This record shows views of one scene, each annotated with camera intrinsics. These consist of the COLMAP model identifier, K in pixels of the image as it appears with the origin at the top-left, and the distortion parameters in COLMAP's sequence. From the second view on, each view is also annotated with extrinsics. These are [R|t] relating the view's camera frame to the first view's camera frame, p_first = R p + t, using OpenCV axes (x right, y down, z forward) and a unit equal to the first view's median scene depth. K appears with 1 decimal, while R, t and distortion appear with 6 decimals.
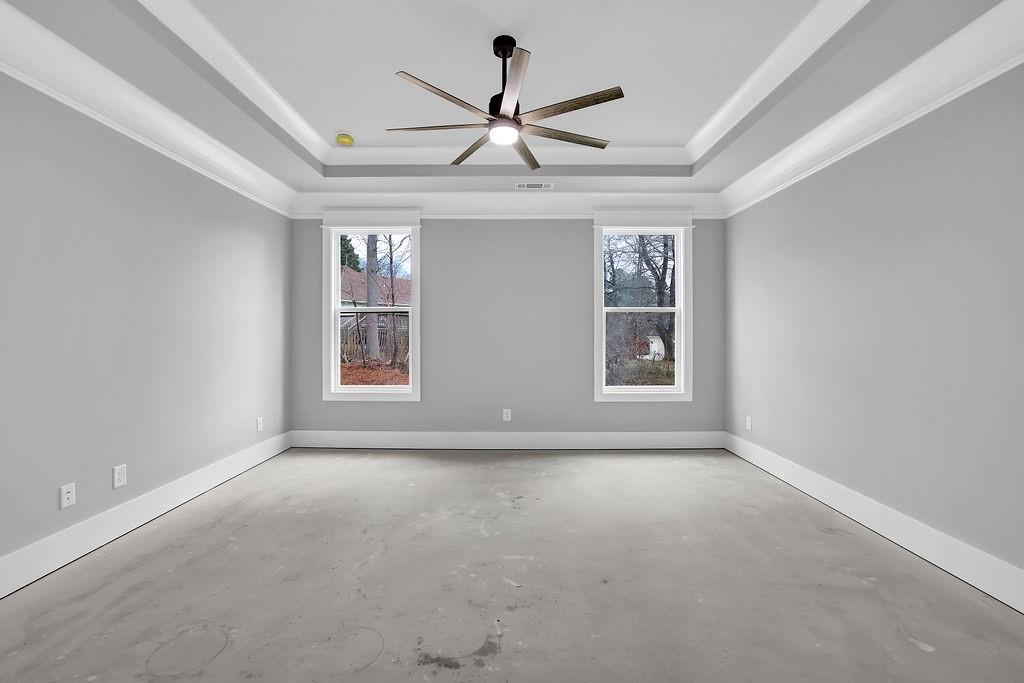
lens RADIAL K [[441.3, 0, 512.0], [0, 441.3, 341.5], [0, 0, 1]] dist [-0.049704, 0.018671]
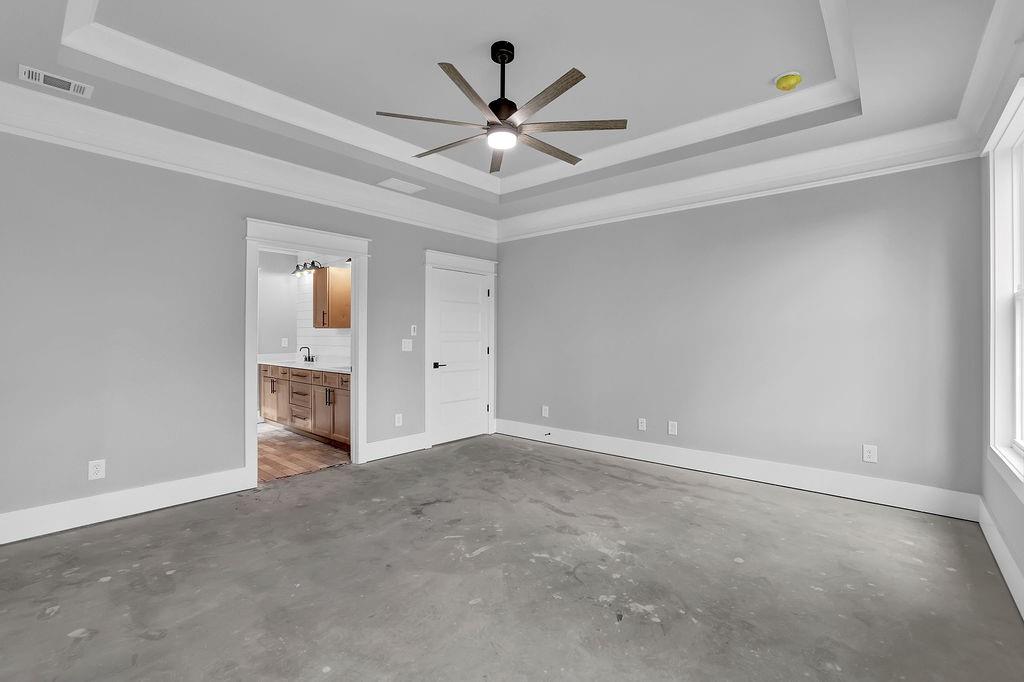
lens RADIAL K [[441.3, 0, 512.0], [0, 441.3, 341.0], [0, 0, 1]] dist [-0.049704, 0.018671]
pose [[-0.646083, 0.001091, -0.763267, 0.449829], [-0.020092, 0.999628, 0.018437, -0.014939], [0.763003, 0.027247, -0.645820, 1.028535]]
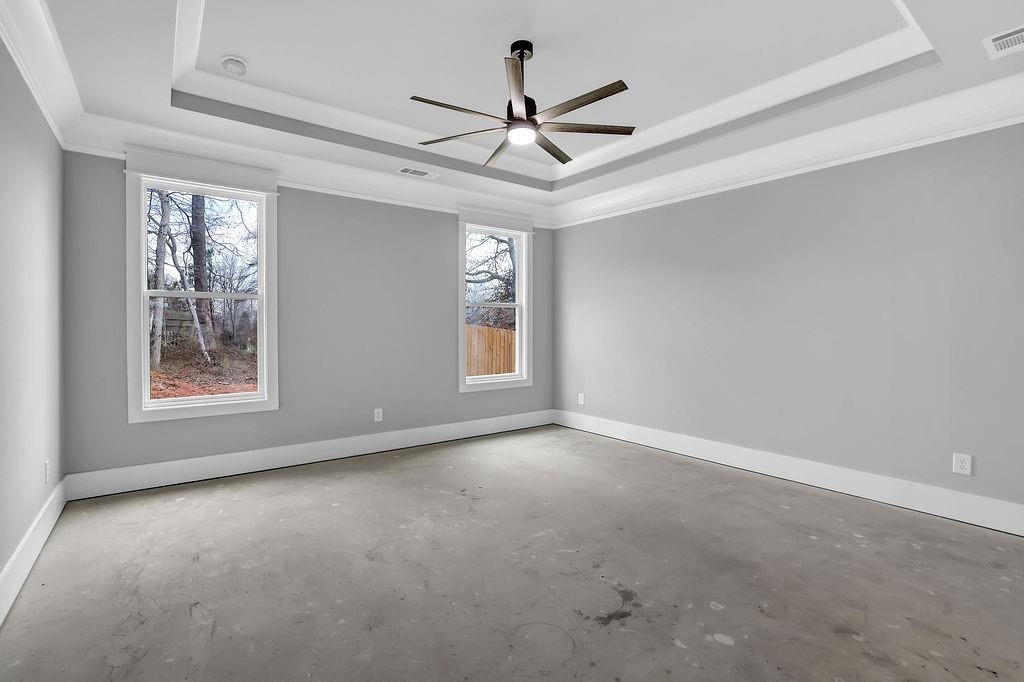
lens RADIAL K [[464.8, 0, 488.3], [0, 464.8, 345.2], [0, 0, 1]] dist [-0.052206, 0.022092]
pose [[0.808019, -0.023973, 0.588668, -0.454735], [0.010719, 0.999605, 0.025994, -0.002818], [-0.589058, -0.014694, 0.807957, 0.095207]]
